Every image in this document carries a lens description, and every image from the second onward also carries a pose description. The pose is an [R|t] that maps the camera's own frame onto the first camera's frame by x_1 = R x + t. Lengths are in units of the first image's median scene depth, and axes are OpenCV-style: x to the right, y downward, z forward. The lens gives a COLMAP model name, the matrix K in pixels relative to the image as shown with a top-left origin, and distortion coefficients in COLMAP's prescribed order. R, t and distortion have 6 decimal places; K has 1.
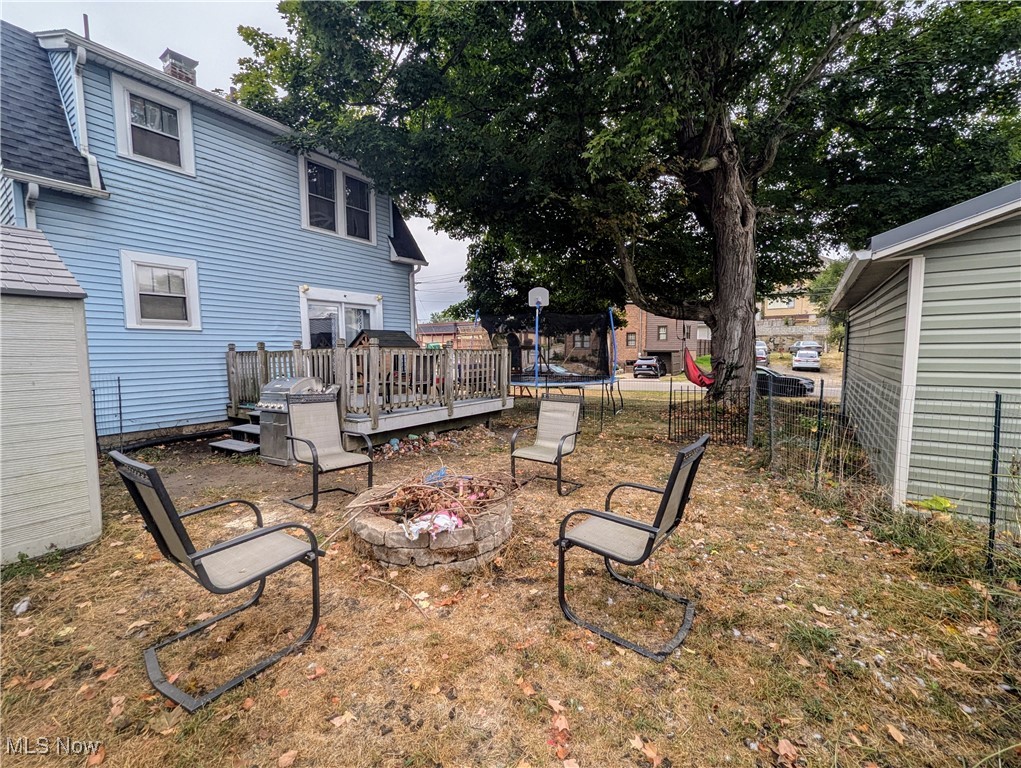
lens RADIAL K [[424.0, 0, 510.1], [0, 424.0, 388.0], [0, 0, 1]] dist [-0.001978, -0.000434]
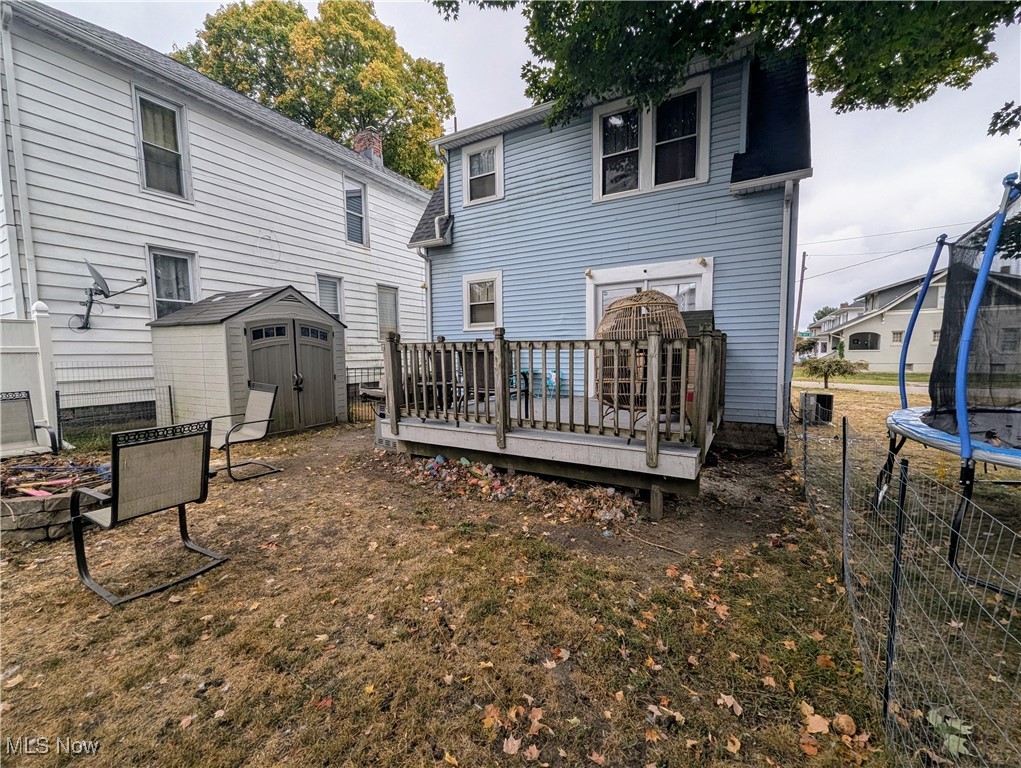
lens RADIAL K [[424.0, 0, 510.1], [0, 424.0, 388.0], [0, 0, 1]] dist [-0.001978, -0.000434]
pose [[0.080970, 0.088507, -0.992779, 0.427608], [-0.075220, 0.993752, 0.082459, -0.068099], [0.993874, 0.068000, 0.087122, 0.868510]]
